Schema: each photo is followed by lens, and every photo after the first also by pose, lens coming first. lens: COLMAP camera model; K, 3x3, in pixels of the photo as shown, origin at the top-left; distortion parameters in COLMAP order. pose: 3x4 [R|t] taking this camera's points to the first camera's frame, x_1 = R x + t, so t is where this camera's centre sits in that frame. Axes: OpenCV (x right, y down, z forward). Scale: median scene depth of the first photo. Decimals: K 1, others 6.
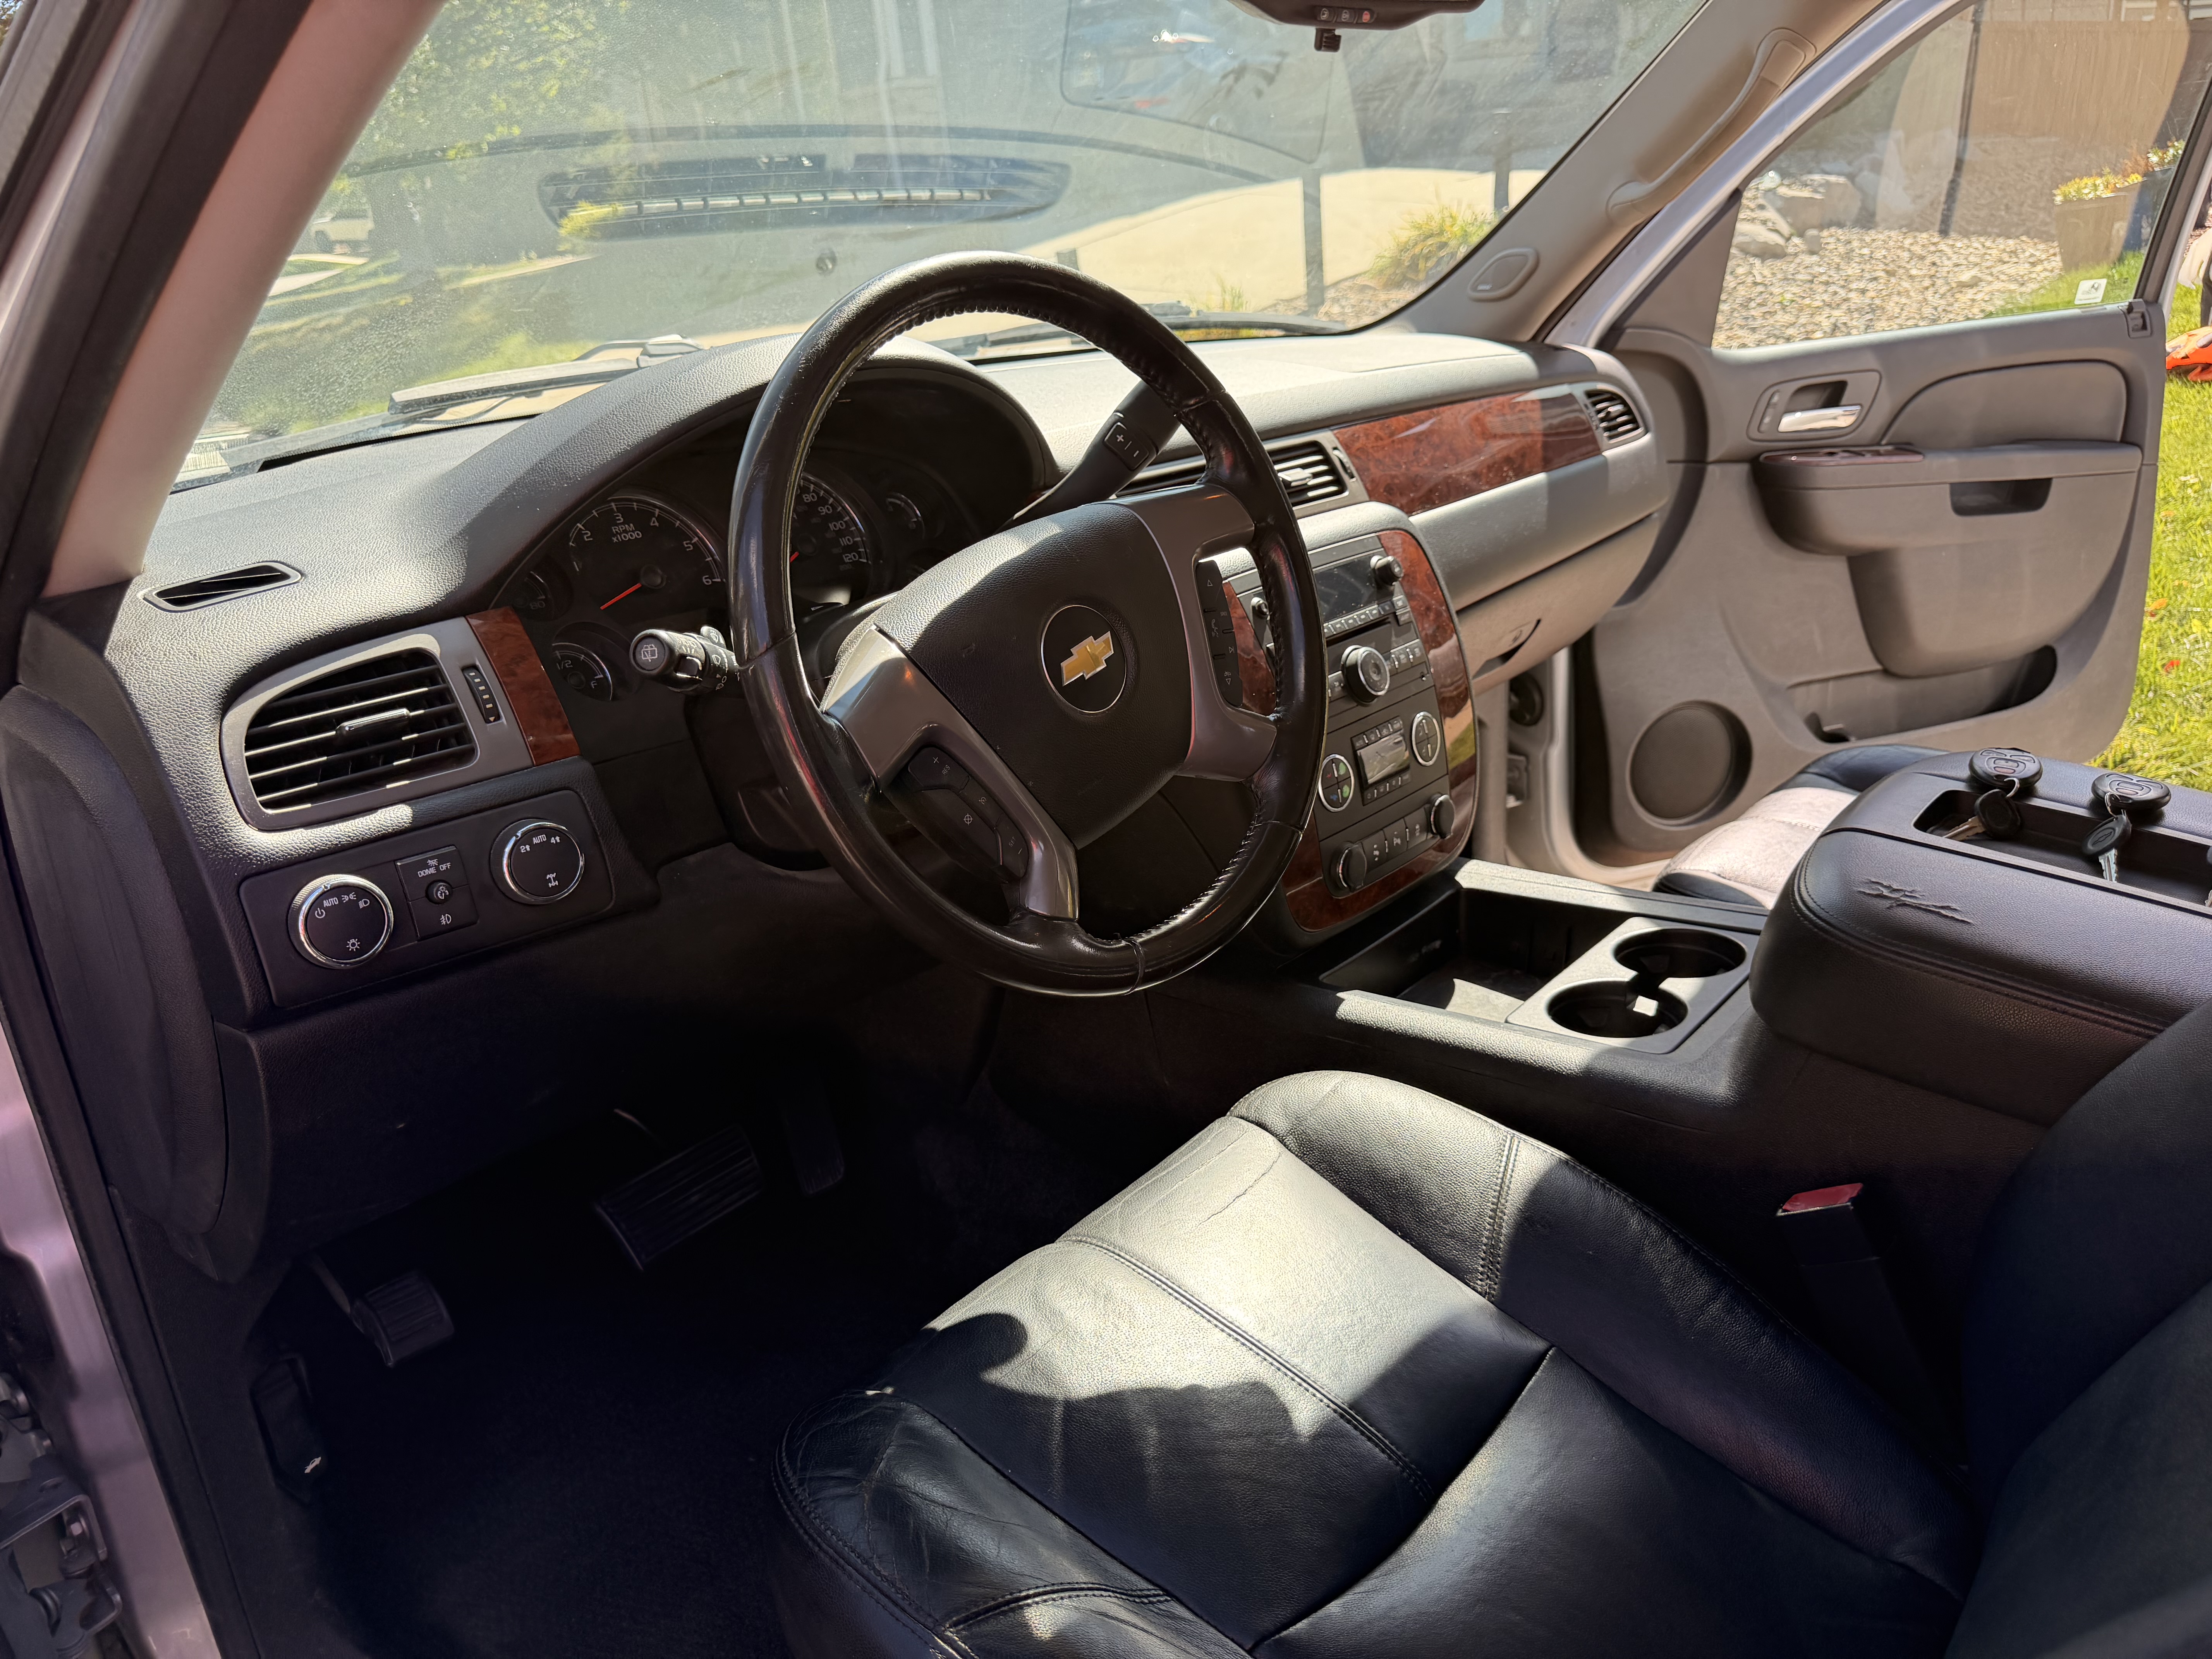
lens RADIAL K [[1572.1, 0, 1119.0], [0, 1572.1, 830.6], [0, 0, 1]] dist [0.065598, -0.107206]
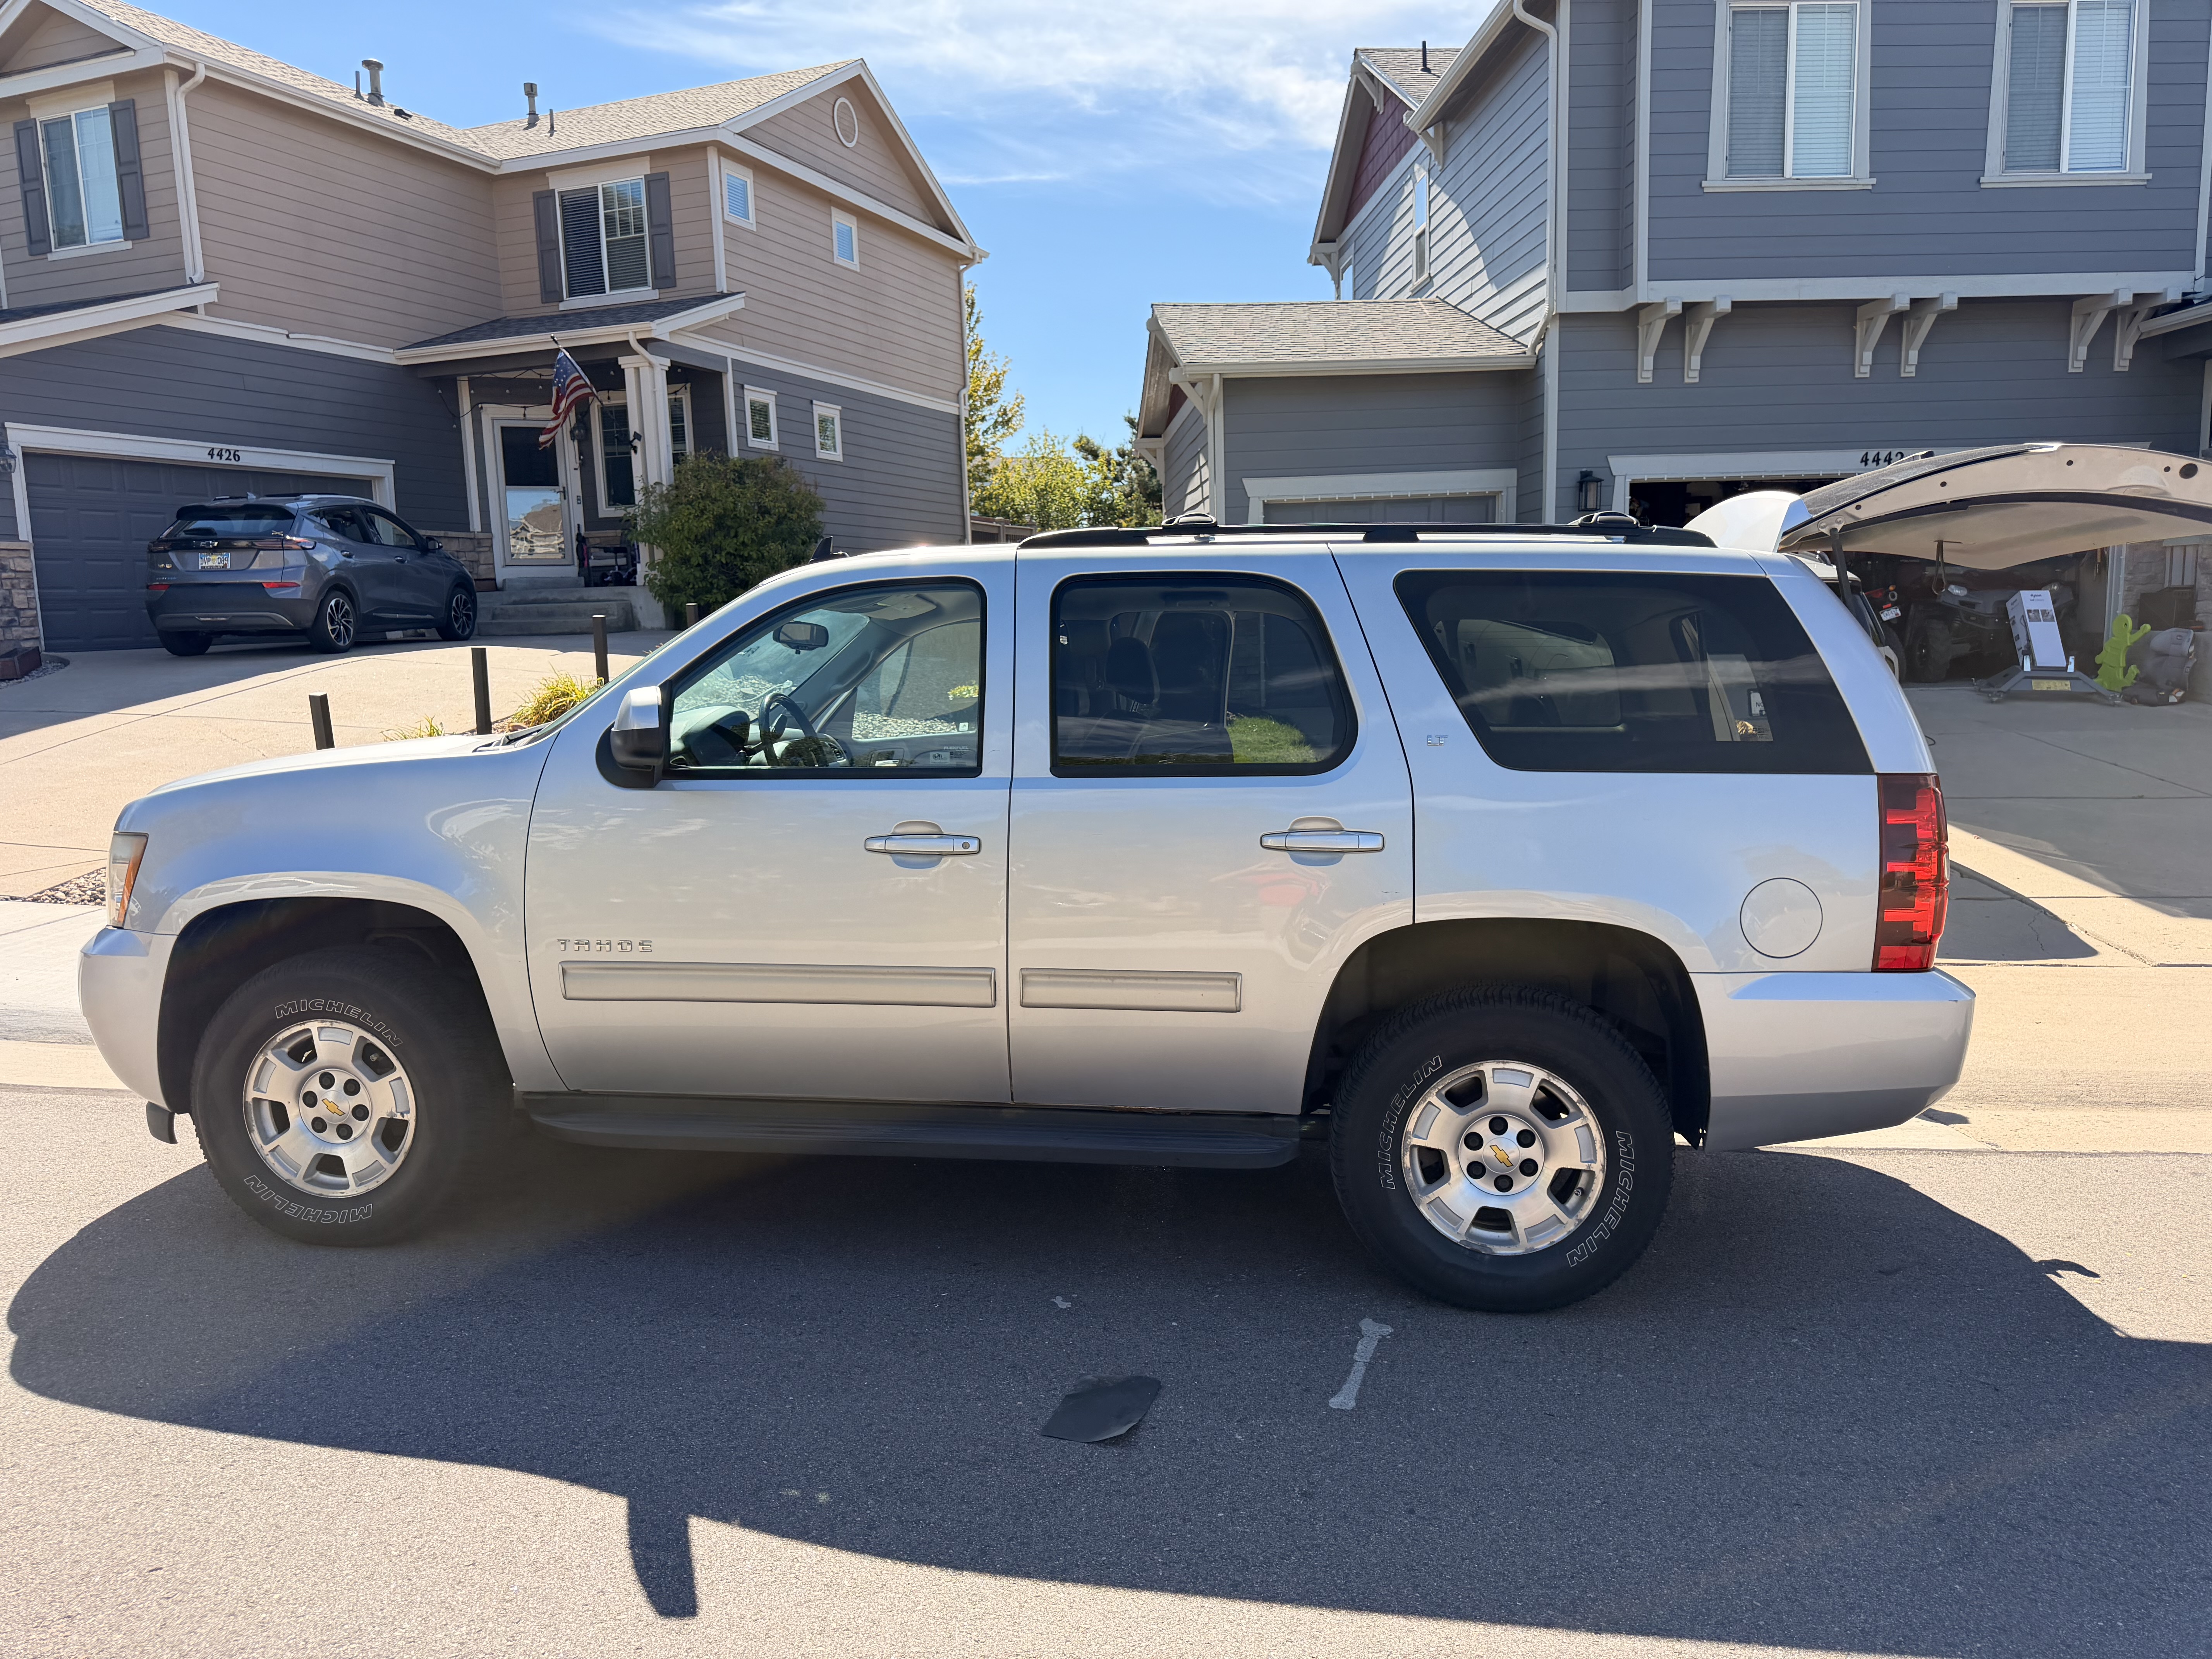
lens RADIAL K [[1572.1, 0, 1119.0], [0, 1572.1, 830.6], [0, 0, 1]] dist [0.065598, -0.107206]
pose [[0.818485, 0.001313, 0.574526, -1.068166], [0.158039, 0.960905, -0.227343, 0.721756], [-0.552364, 0.276874, 0.786279, -1.812048]]
